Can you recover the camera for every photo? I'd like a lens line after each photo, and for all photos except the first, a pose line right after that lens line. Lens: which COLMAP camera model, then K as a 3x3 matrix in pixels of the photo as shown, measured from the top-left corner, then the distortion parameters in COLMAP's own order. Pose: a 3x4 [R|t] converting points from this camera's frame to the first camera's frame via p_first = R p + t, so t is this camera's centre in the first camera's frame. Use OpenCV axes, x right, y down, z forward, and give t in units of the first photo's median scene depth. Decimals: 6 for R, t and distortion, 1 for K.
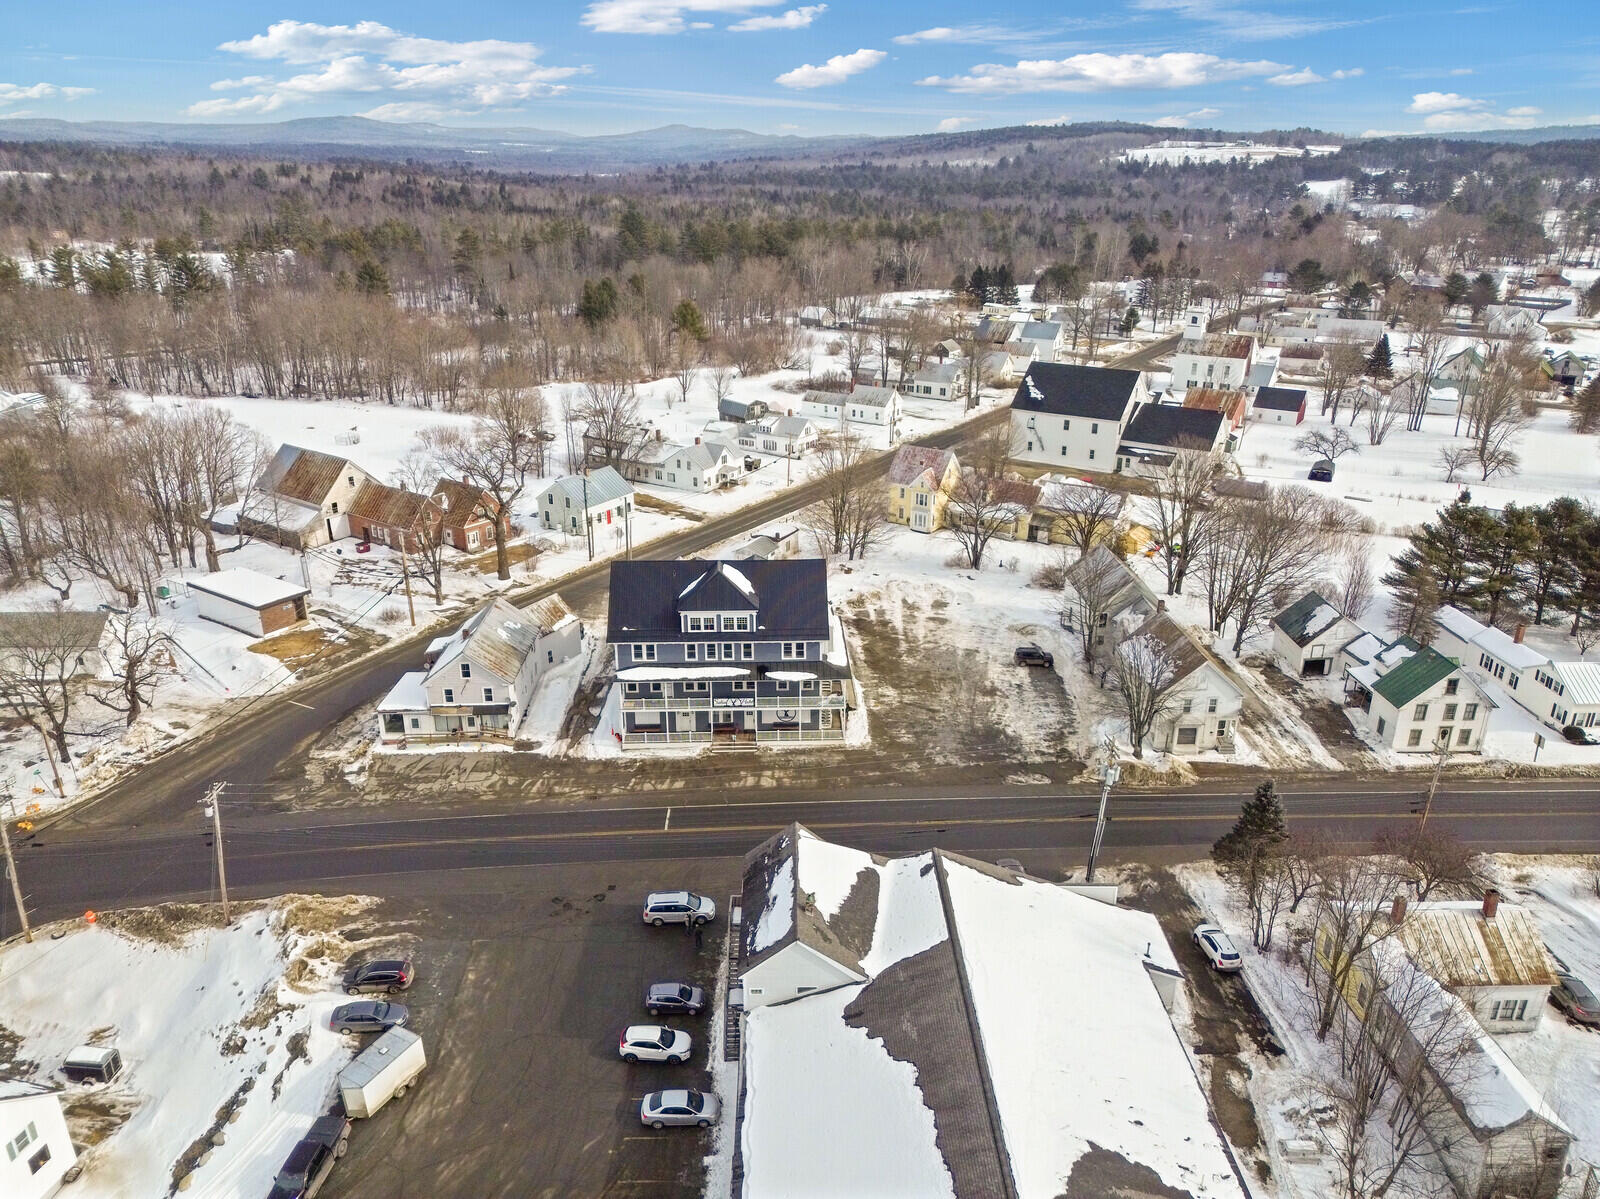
lens RADIAL K [[1115.7, 0, 801.5], [0, 1115.7, 601.7], [0, 0, 1]] dist [0.079894, -0.077344]
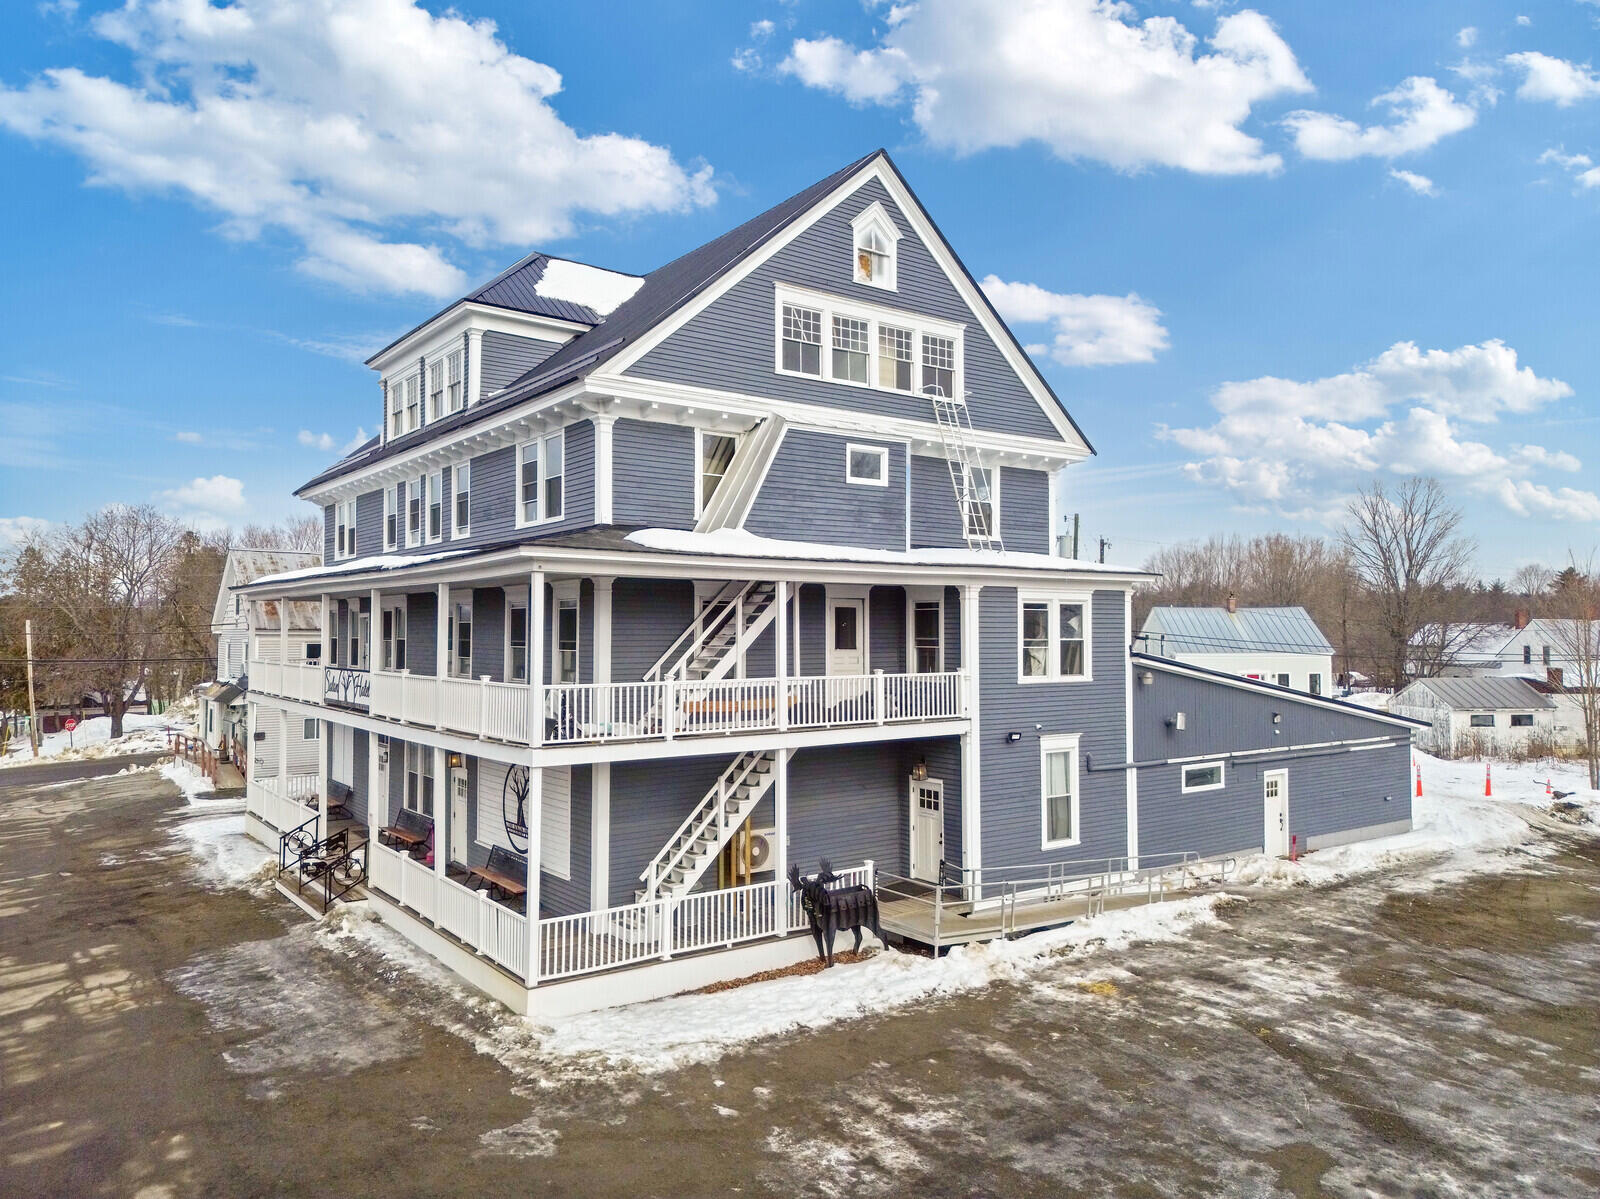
lens RADIAL K [[1127.3, 0, 800.0], [0, 1127.3, 599.5], [0, 0, 1]] dist [0.067781, -0.060312]
pose [[0.565560, -0.025490, -0.824313, 0.193431], [-0.301015, 0.924184, -0.235104, 0.098623], [0.767810, 0.381096, 0.515008, 0.919421]]
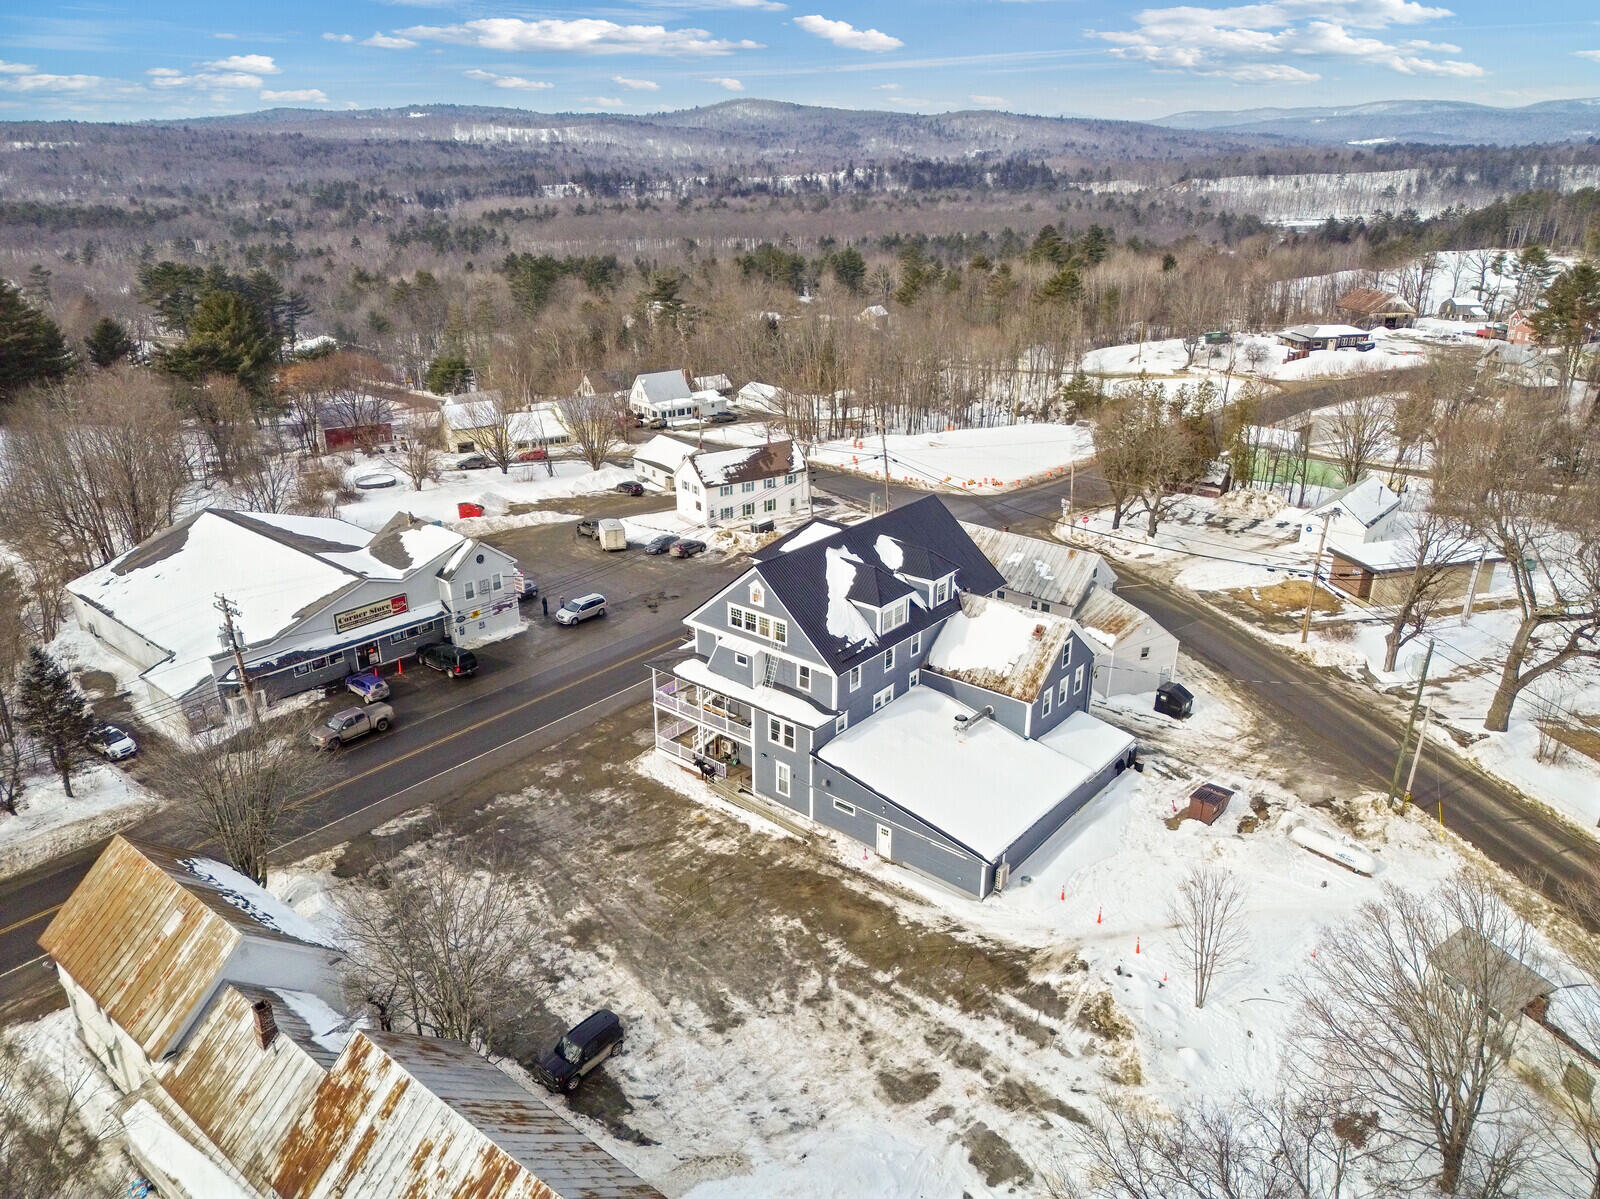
lens RADIAL K [[1117.4, 0, 799.8], [0, 1117.4, 598.2], [0, 0, 1]] dist [0.068213, -0.057725]
pose [[-0.660809, 0.272605, -0.699299, 0.470802], [-0.280600, 0.774419, 0.567044, -0.404851], [0.696129, 0.570931, -0.435250, 1.328717]]
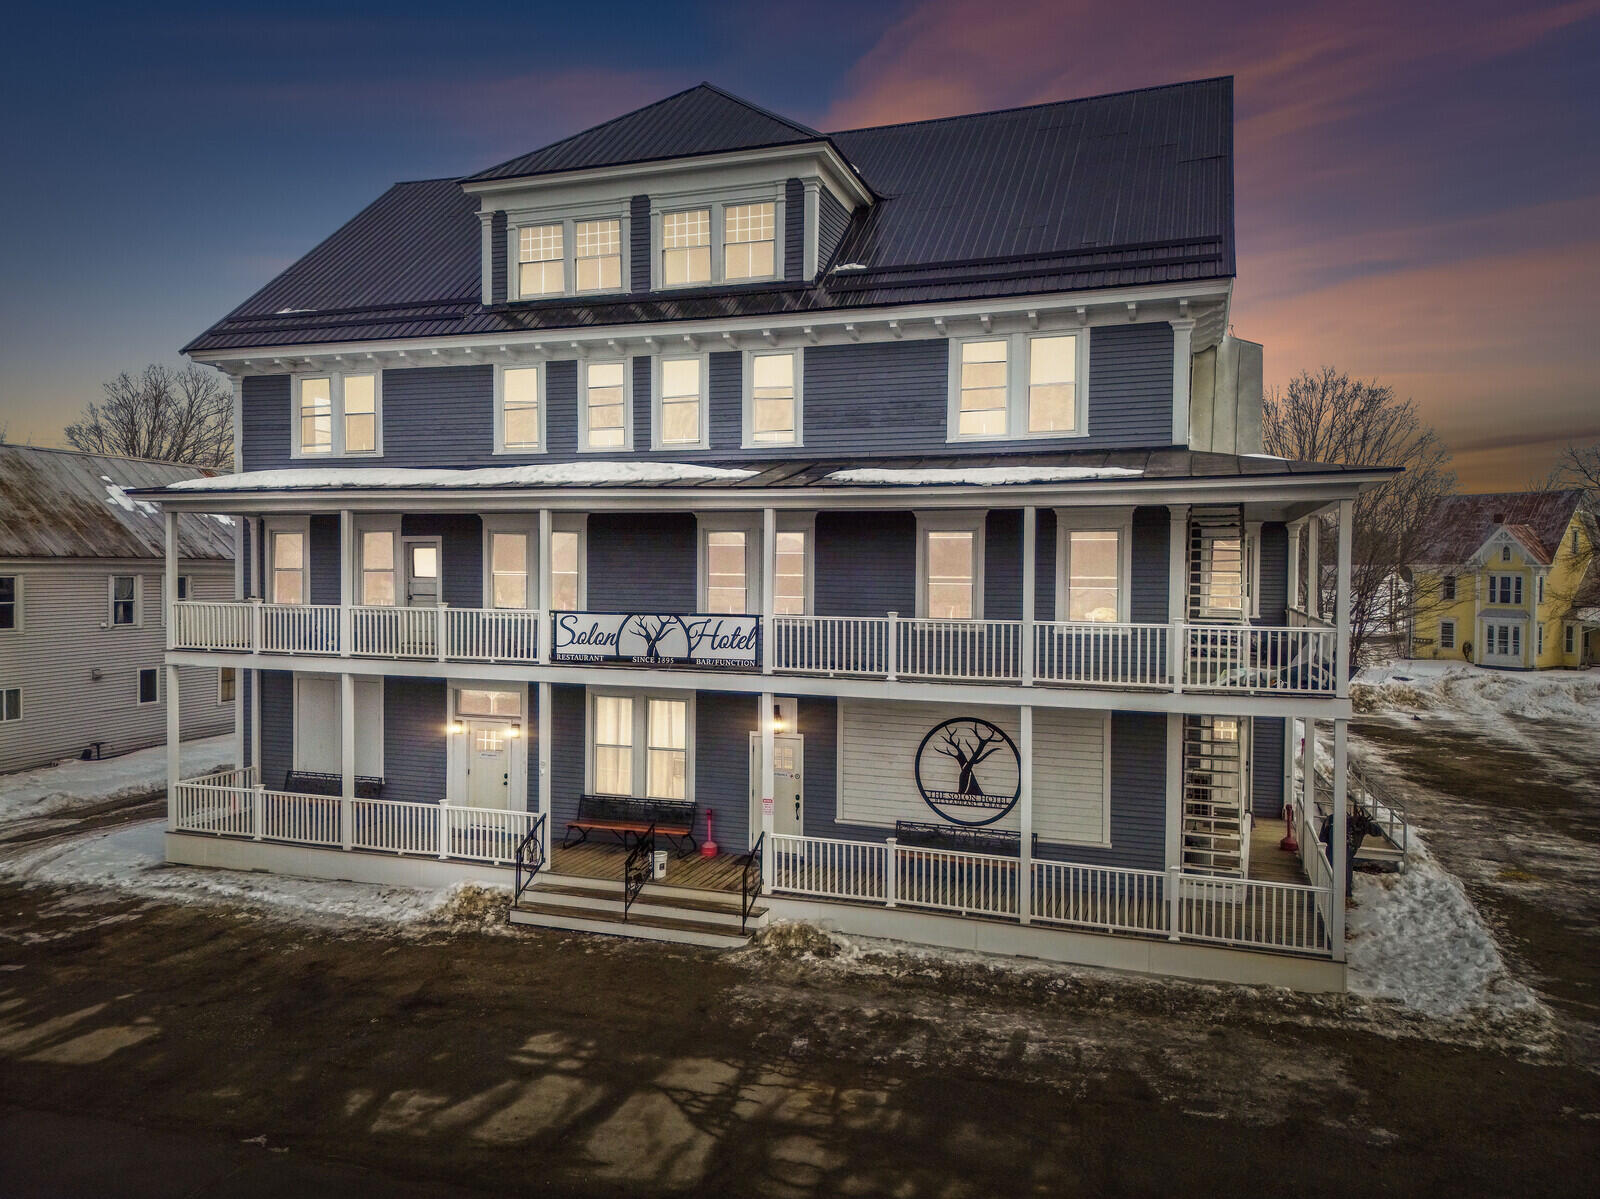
lens RADIAL K [[1127.3, 0, 800.0], [0, 1127.3, 599.5], [0, 0, 1]] dist [0.067781, -0.060312]
pose [[0.930828, 0.014806, -0.365158, 0.026816], [-0.138674, 0.938761, -0.315431, 0.135134], [0.338126, 0.344250, 0.875878, 0.827229]]
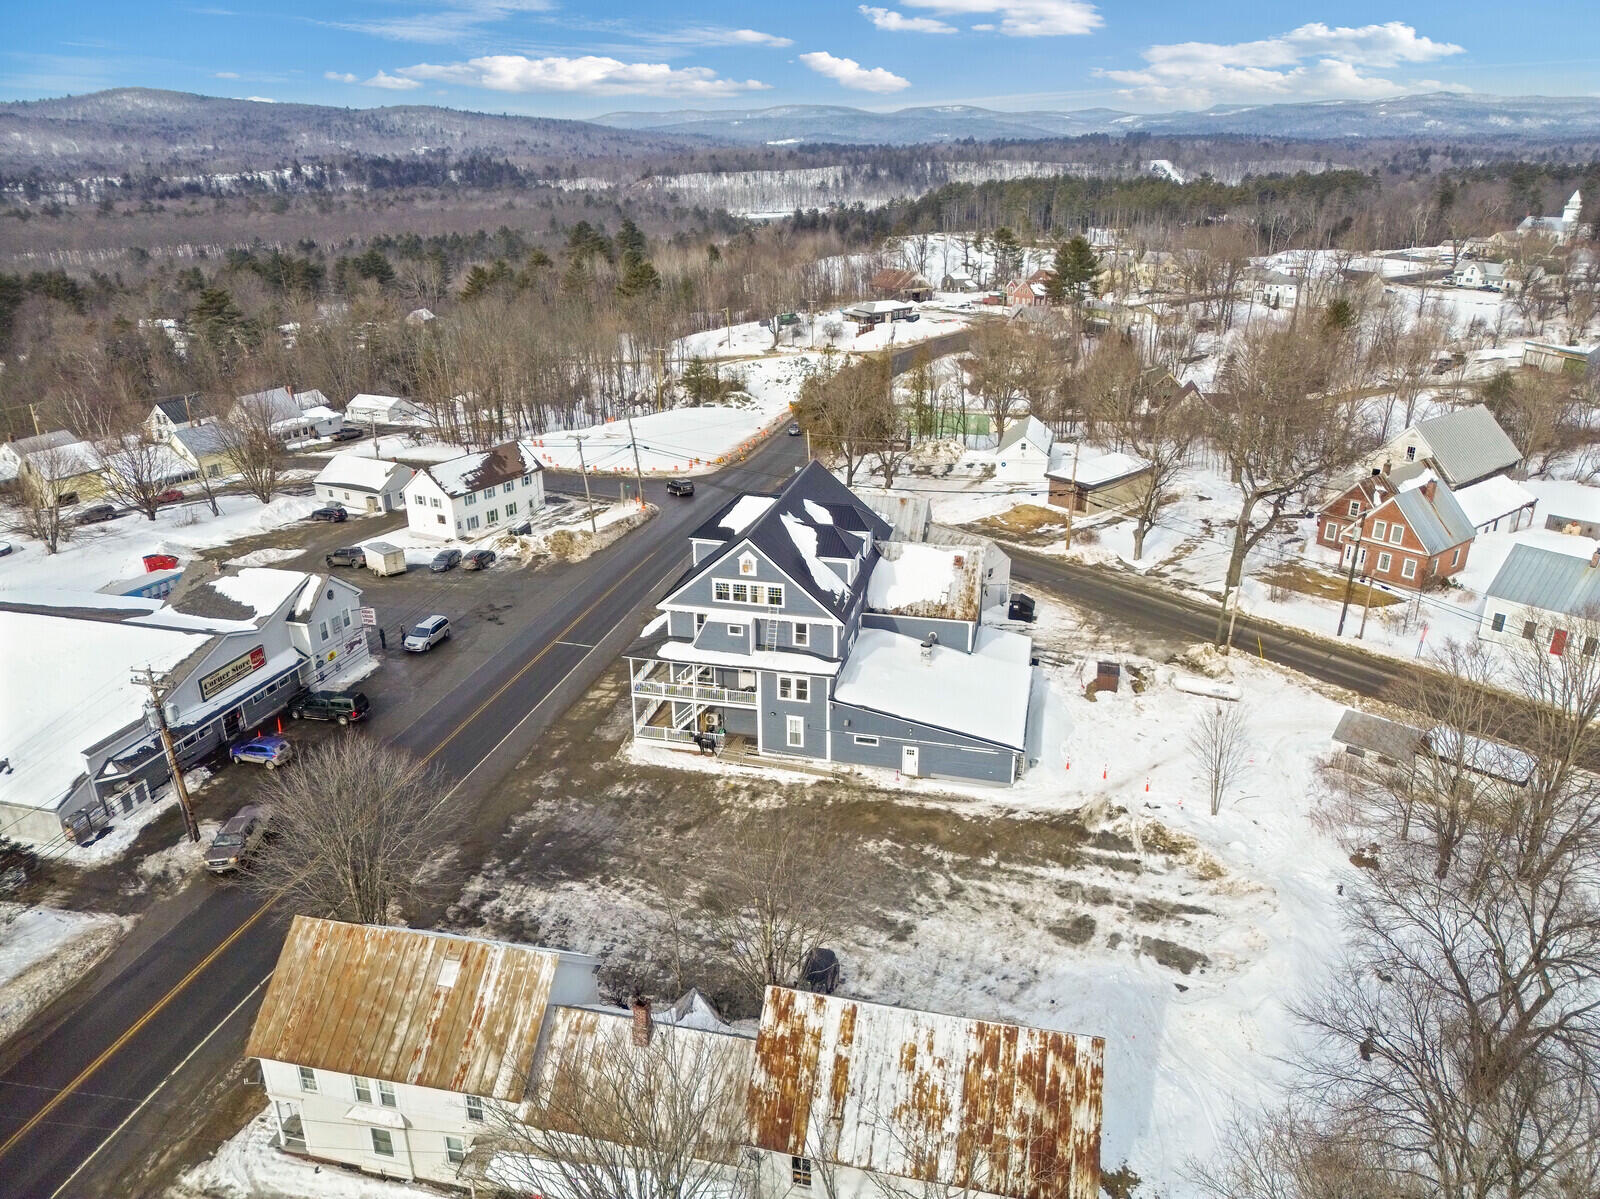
lens RADIAL K [[1117.4, 0, 799.8], [0, 1117.4, 598.2], [0, 0, 1]] dist [0.068213, -0.057725]
pose [[-0.266429, 0.355952, -0.895720, 0.650759], [-0.351410, 0.829472, 0.434151, -0.320958], [0.897511, 0.430435, -0.095910, 1.125094]]
